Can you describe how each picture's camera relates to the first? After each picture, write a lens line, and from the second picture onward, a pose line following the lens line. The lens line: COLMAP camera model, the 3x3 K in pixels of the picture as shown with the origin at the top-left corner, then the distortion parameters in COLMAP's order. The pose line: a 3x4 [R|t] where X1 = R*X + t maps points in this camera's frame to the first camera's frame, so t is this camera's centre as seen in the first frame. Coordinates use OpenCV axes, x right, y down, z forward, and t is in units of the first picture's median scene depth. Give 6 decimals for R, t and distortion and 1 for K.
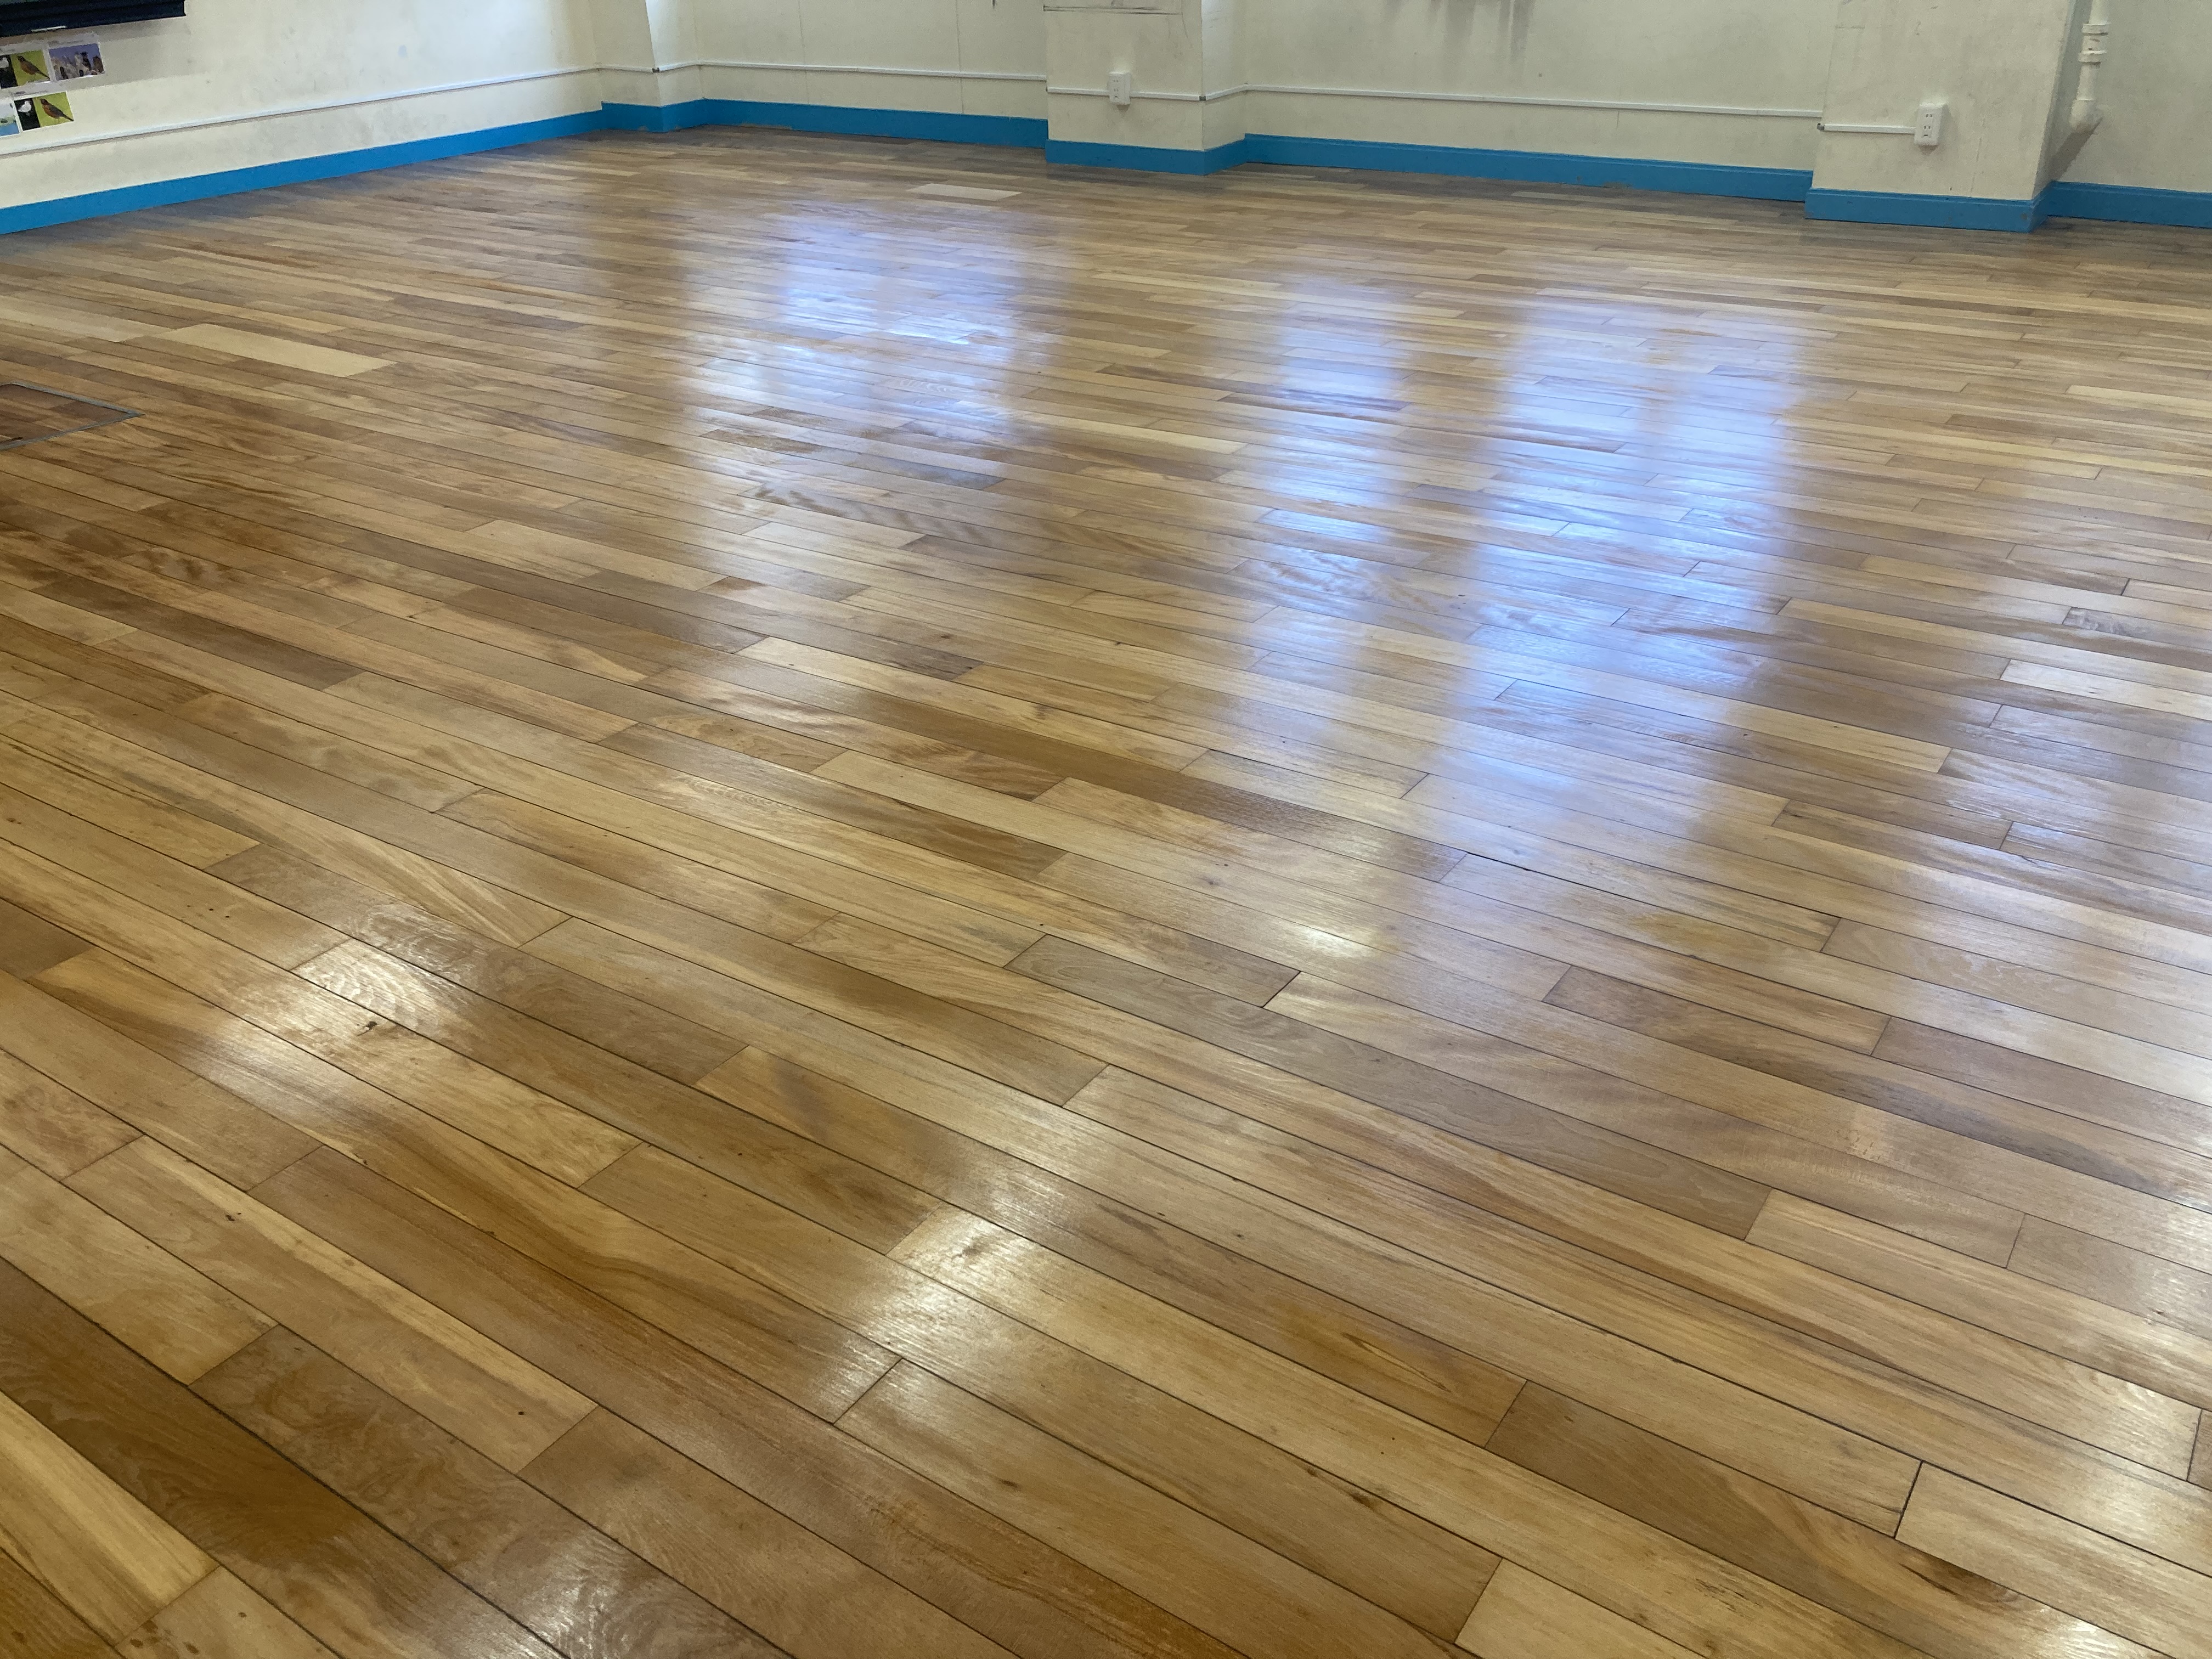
lens RADIAL K [[1828.4, 0, 1106.0], [0, 1828.4, 829.5], [0, 0, 1]] dist [0.001666, 0.020542]
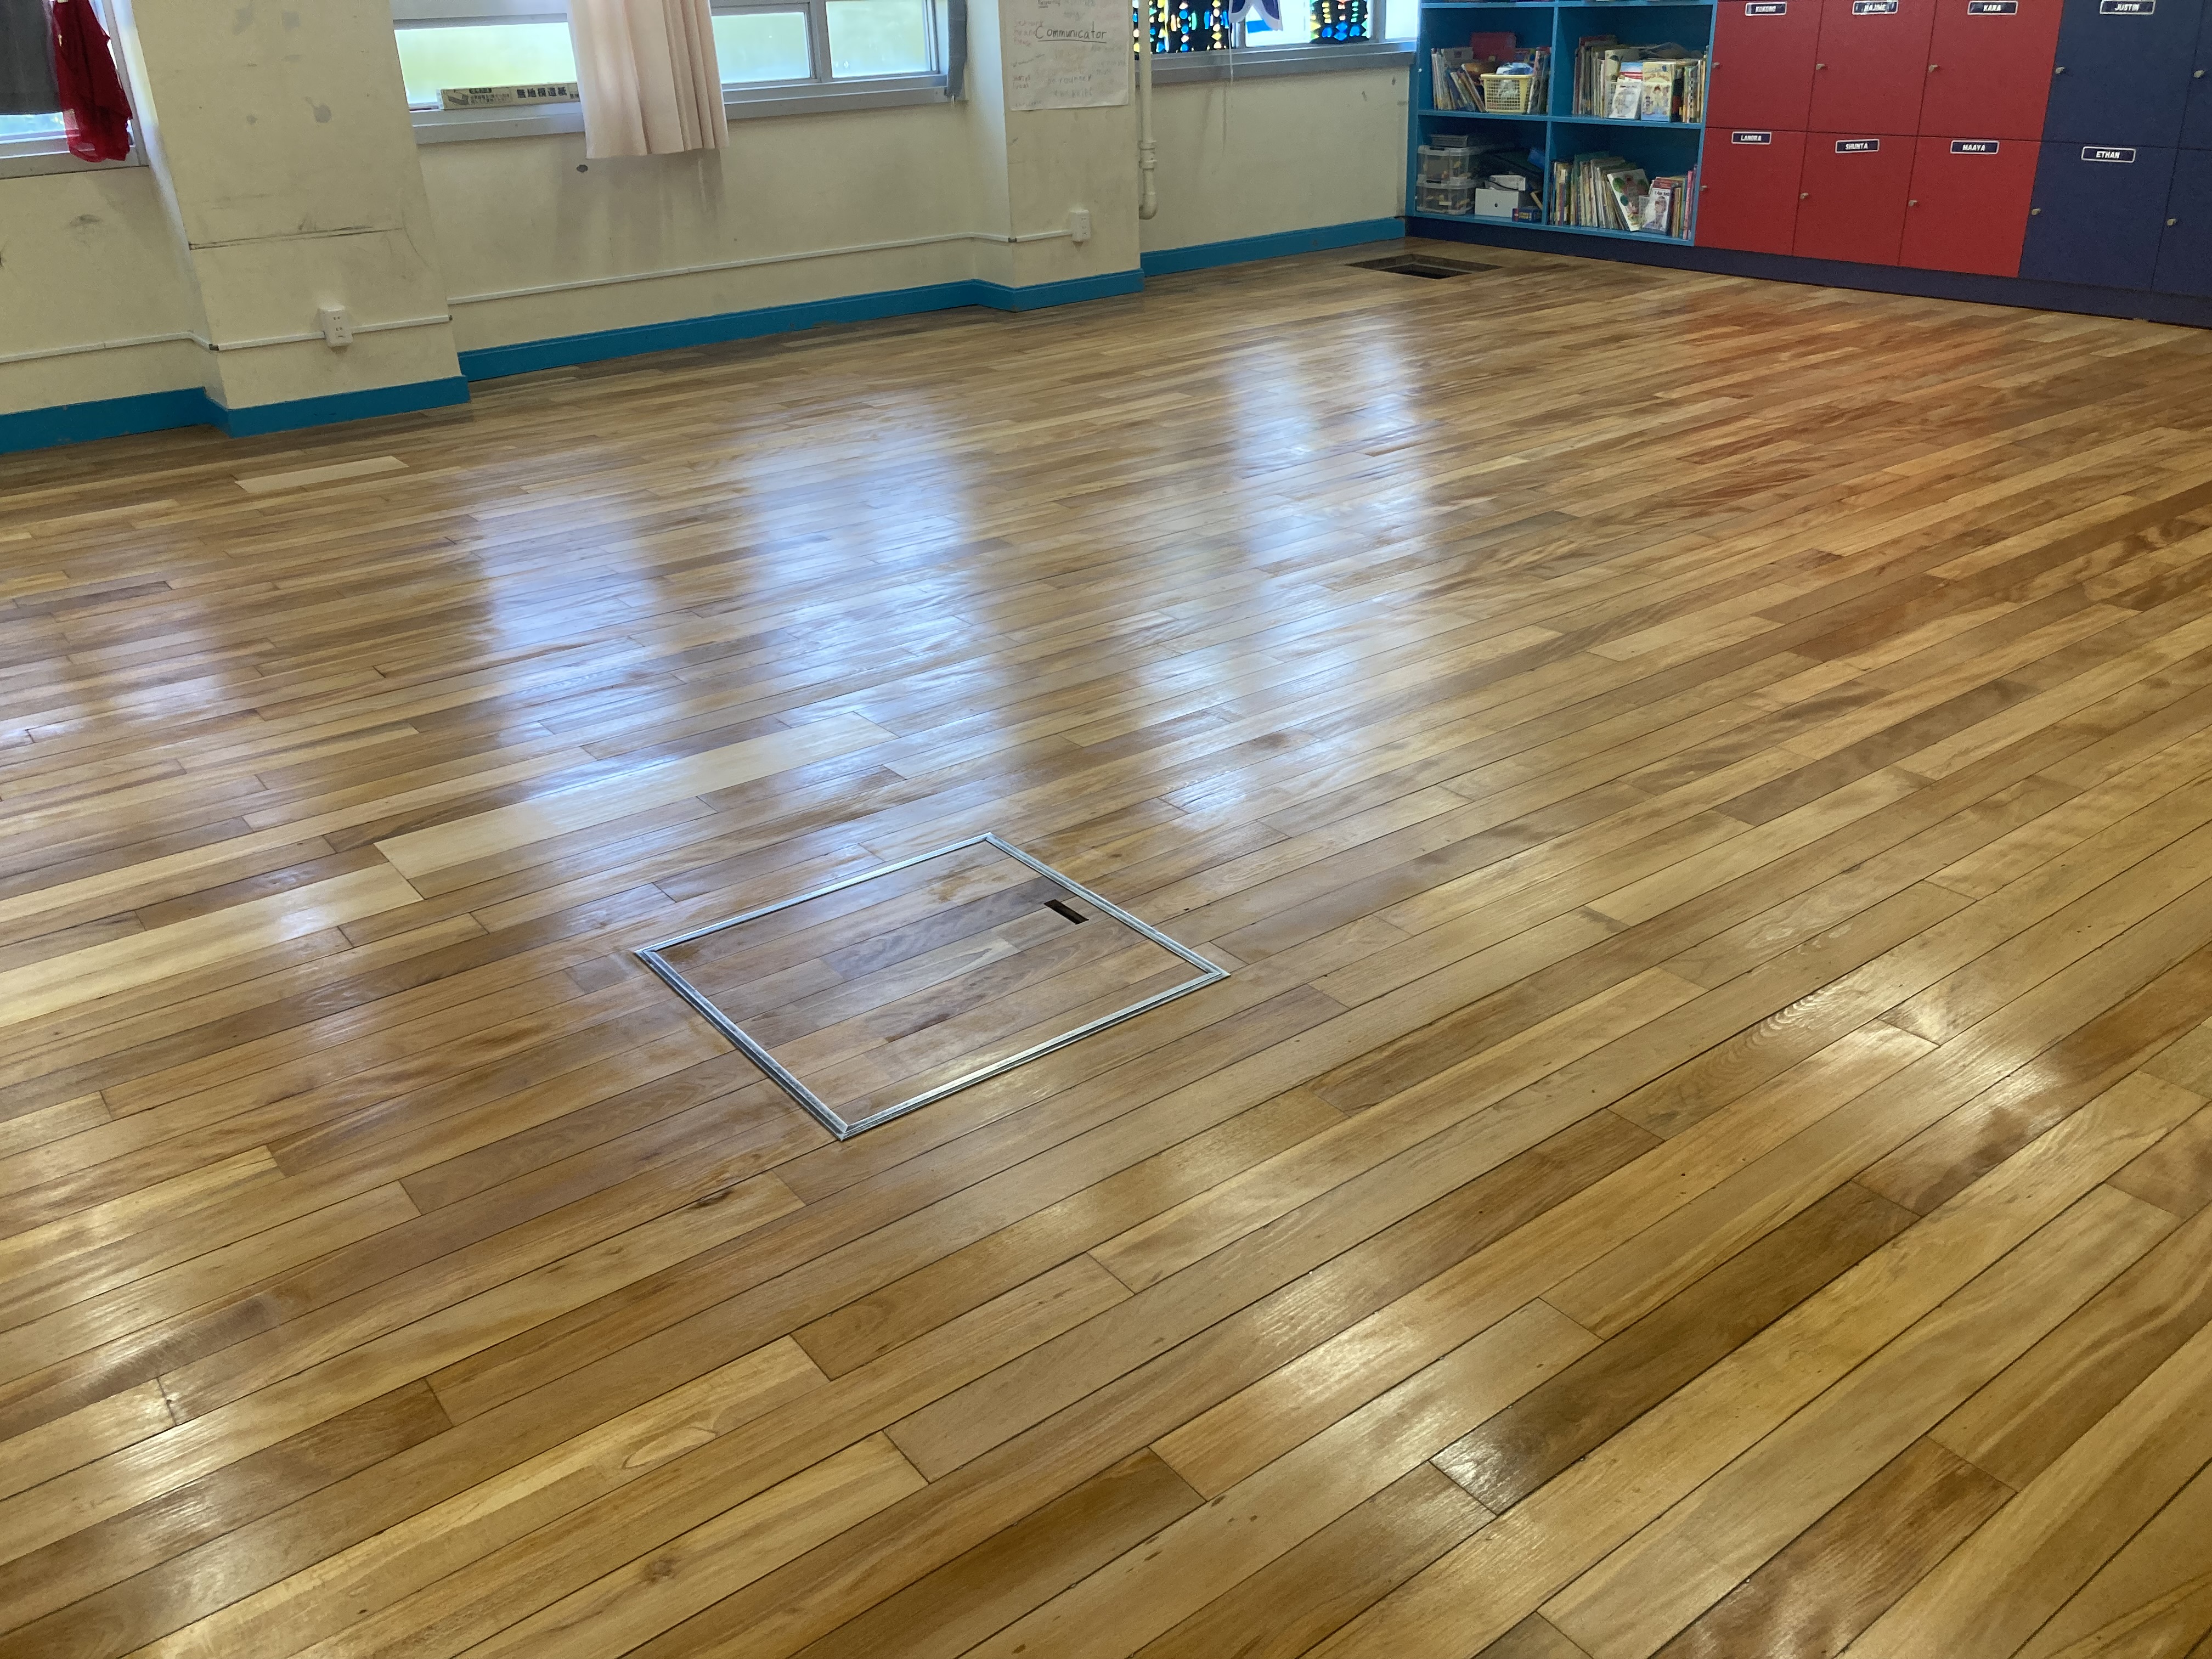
lens RADIAL K [[1828.4, 0, 1106.0], [0, 1828.4, 829.5], [0, 0, 1]] dist [0.001666, 0.020542]
pose [[0.317351, -0.392206, 0.863402, -8.255885], [0.474033, 0.854162, 0.213774, -2.652093], [-0.821329, 0.341440, 0.456988, 4.893794]]
